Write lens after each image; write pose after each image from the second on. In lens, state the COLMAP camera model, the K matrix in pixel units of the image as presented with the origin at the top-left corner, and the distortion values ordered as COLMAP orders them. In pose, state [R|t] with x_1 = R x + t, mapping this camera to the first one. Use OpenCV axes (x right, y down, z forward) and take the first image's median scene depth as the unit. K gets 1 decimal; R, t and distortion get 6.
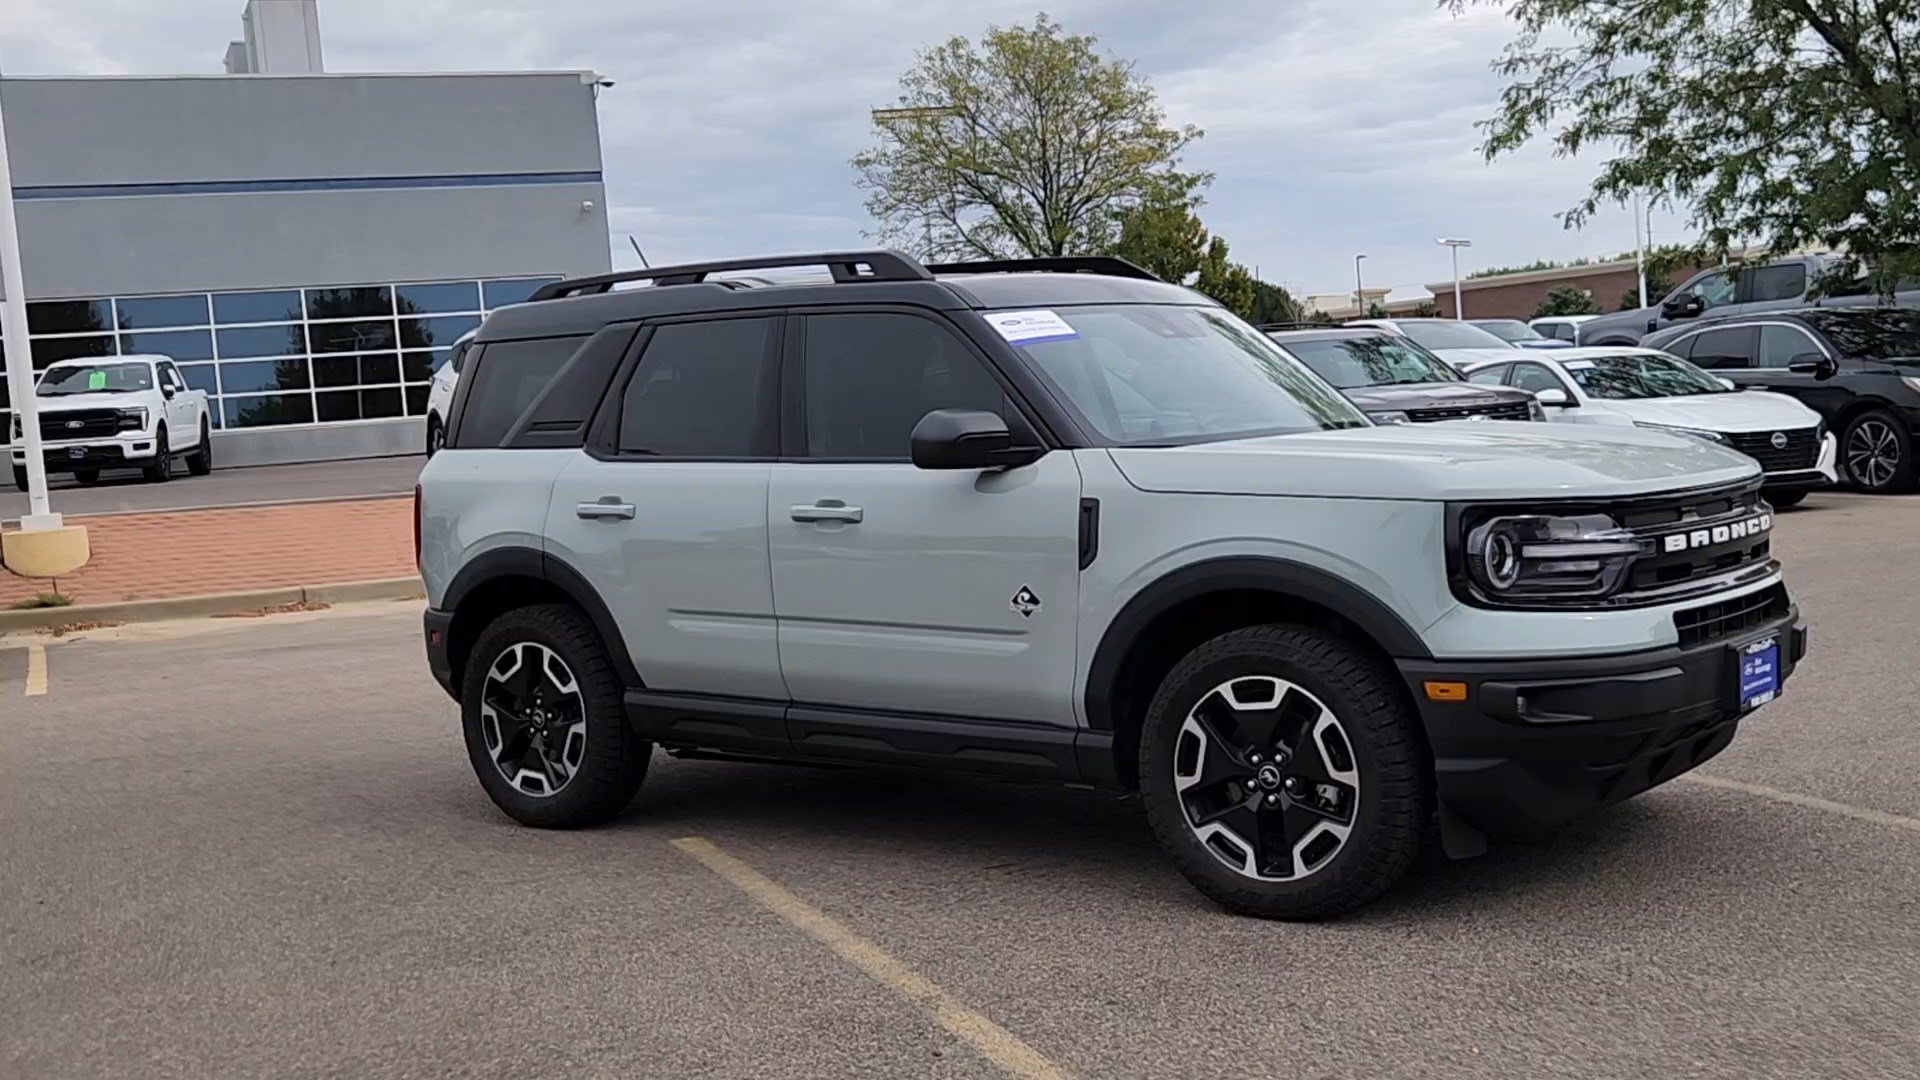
lens RADIAL K [[2144.3, 0, 947.3], [0, 2144.3, 555.8], [0, 0, 1]] dist [0.028917, 0.000000]
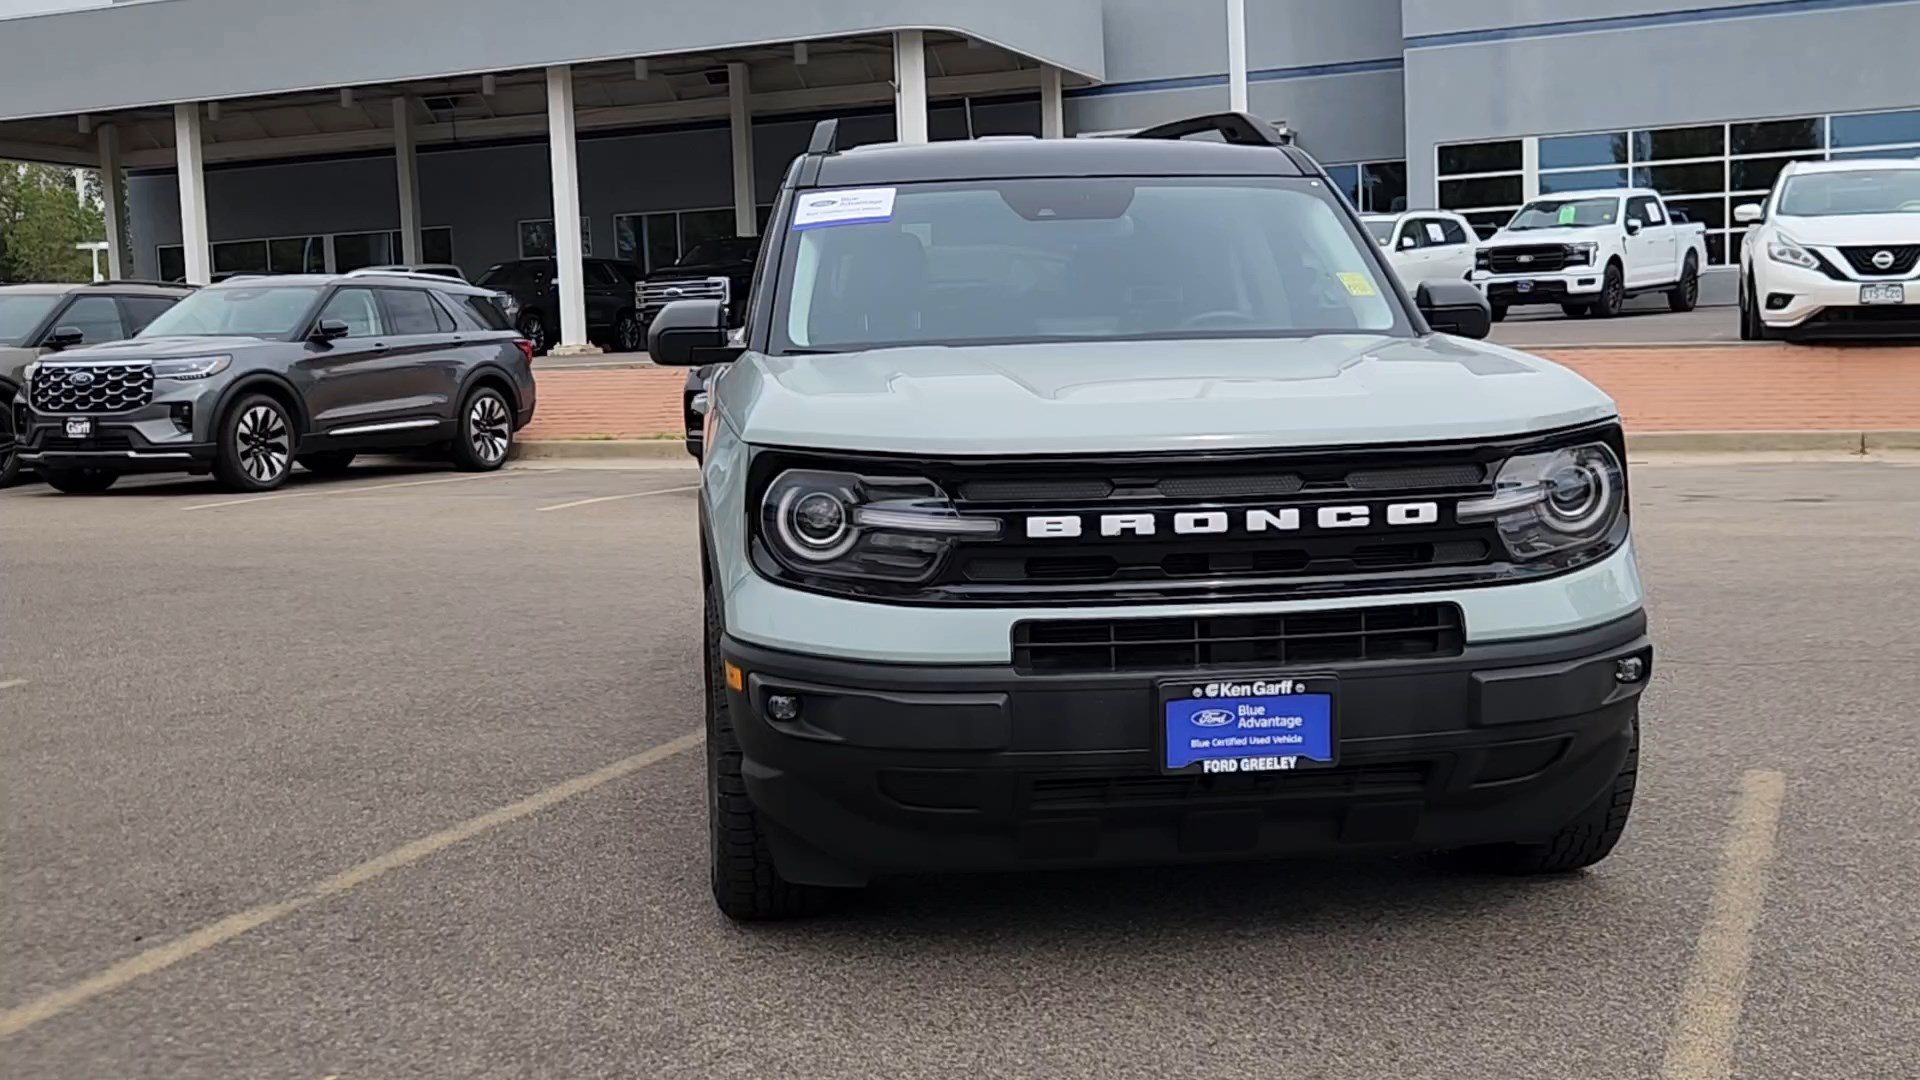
lens RADIAL K [[2144.3, 0, 954.2], [0, 2144.3, 549.4], [0, 0, 1]] dist [0.028917, 0.000000]
pose [[0.707634, 0.115820, -0.697022, 0.660632], [-0.061662, 0.992833, 0.102372, -0.056715], [0.703883, -0.029462, 0.709704, 0.372775]]
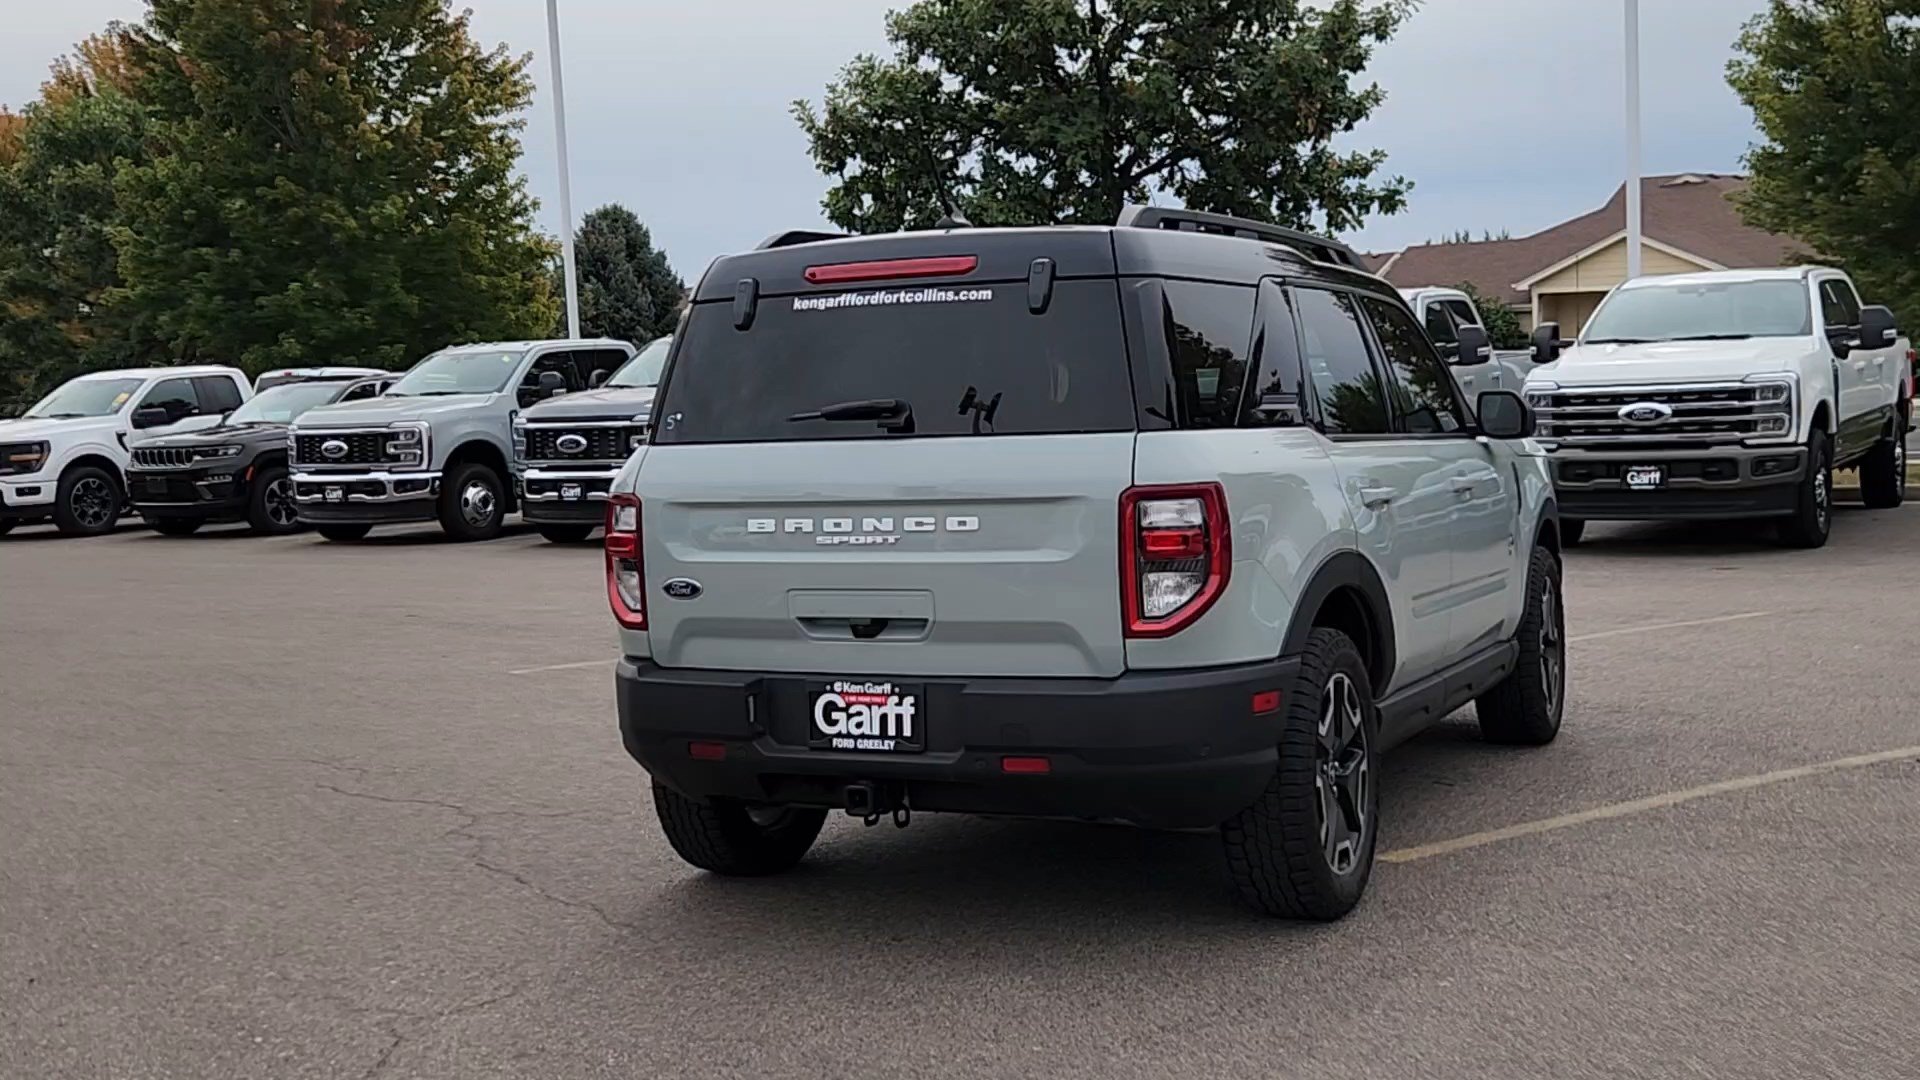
lens RADIAL K [[2144.3, 0, 948.6], [0, 2144.3, 543.5], [0, 0, 1]] dist [0.028917, 0.000000]
pose [[-0.222529, -0.003135, 0.974921, -0.998242], [0.118649, 0.992475, 0.030273, -0.050322], [-0.967679, 0.122410, -0.220483, 1.412312]]
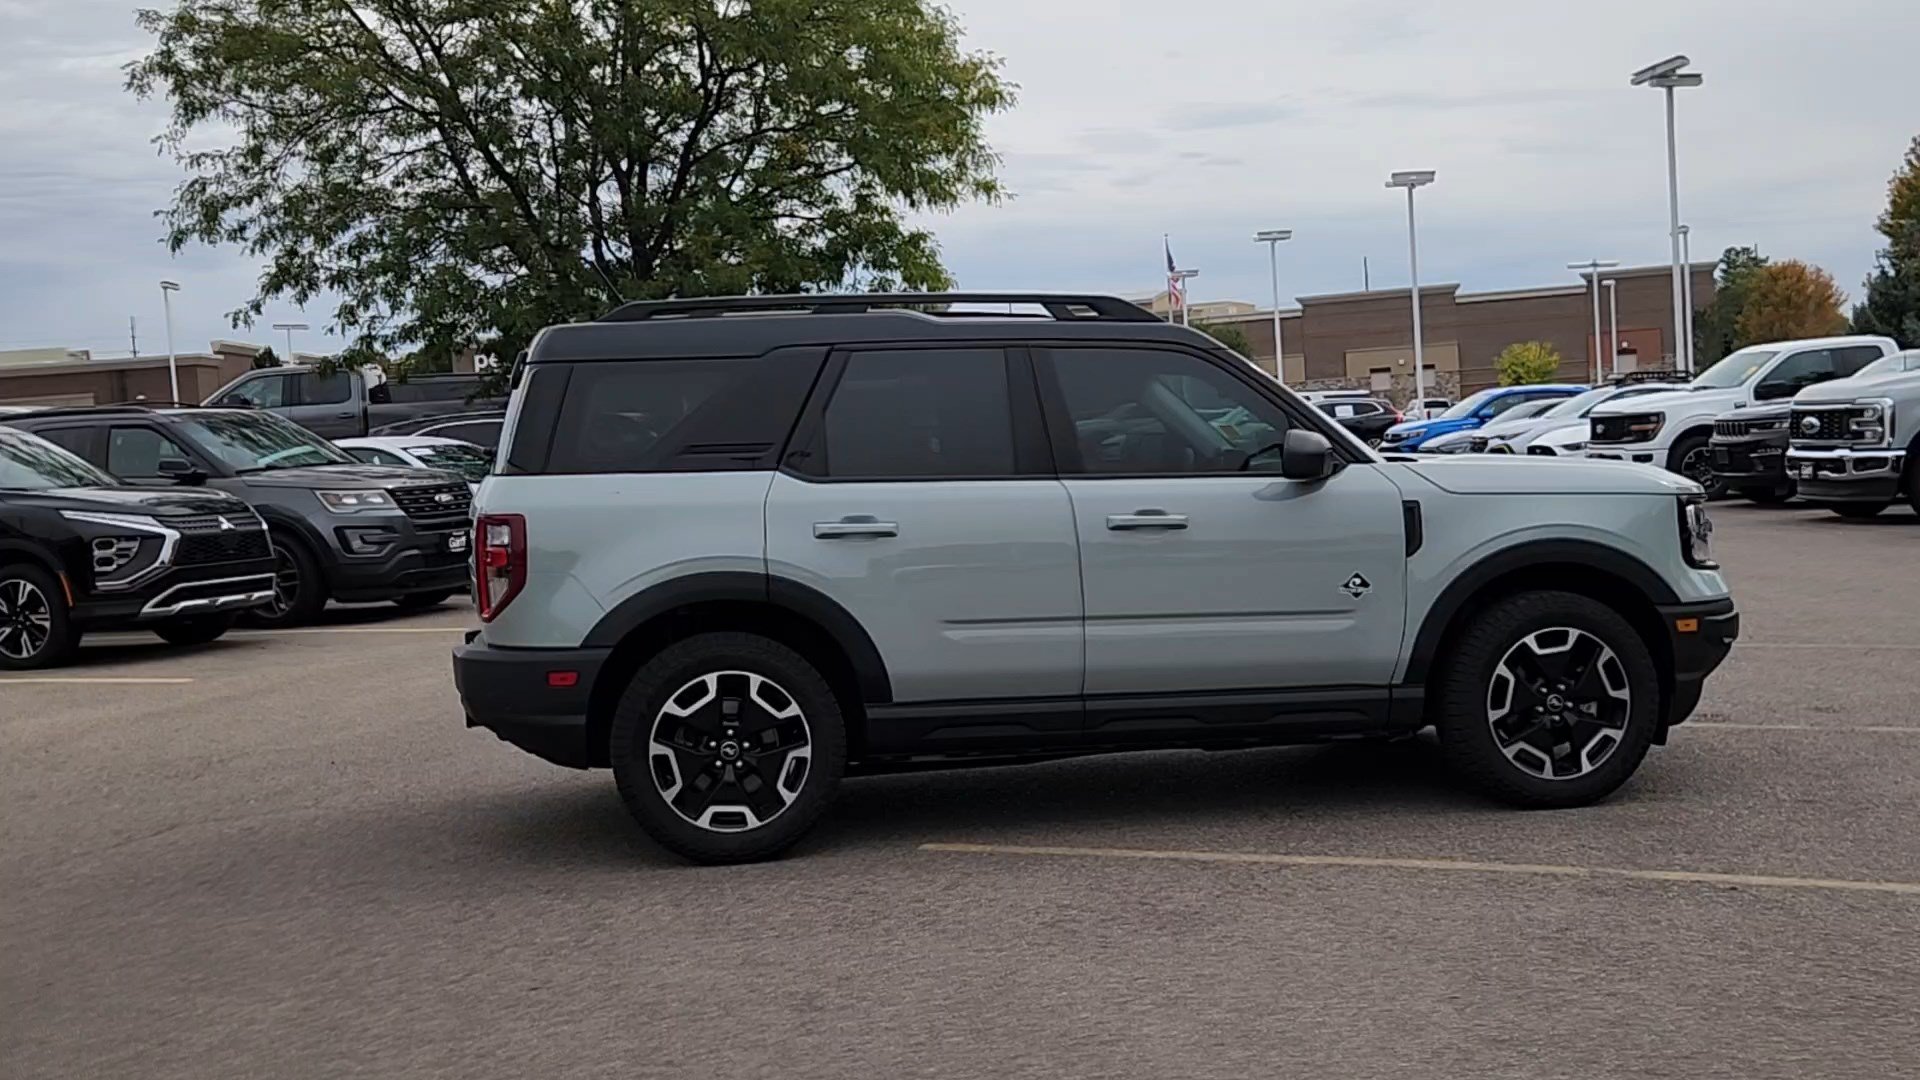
lens RADIAL K [[2144.3, 0, 947.1], [0, 2144.3, 539.6], [0, 0, 1]] dist [0.028917, 0.000000]
pose [[0.676530, -0.008971, 0.736361, -0.909566], [0.055003, 0.997748, -0.038378, 0.025891], [-0.734358, 0.066465, 0.675500, 0.295052]]
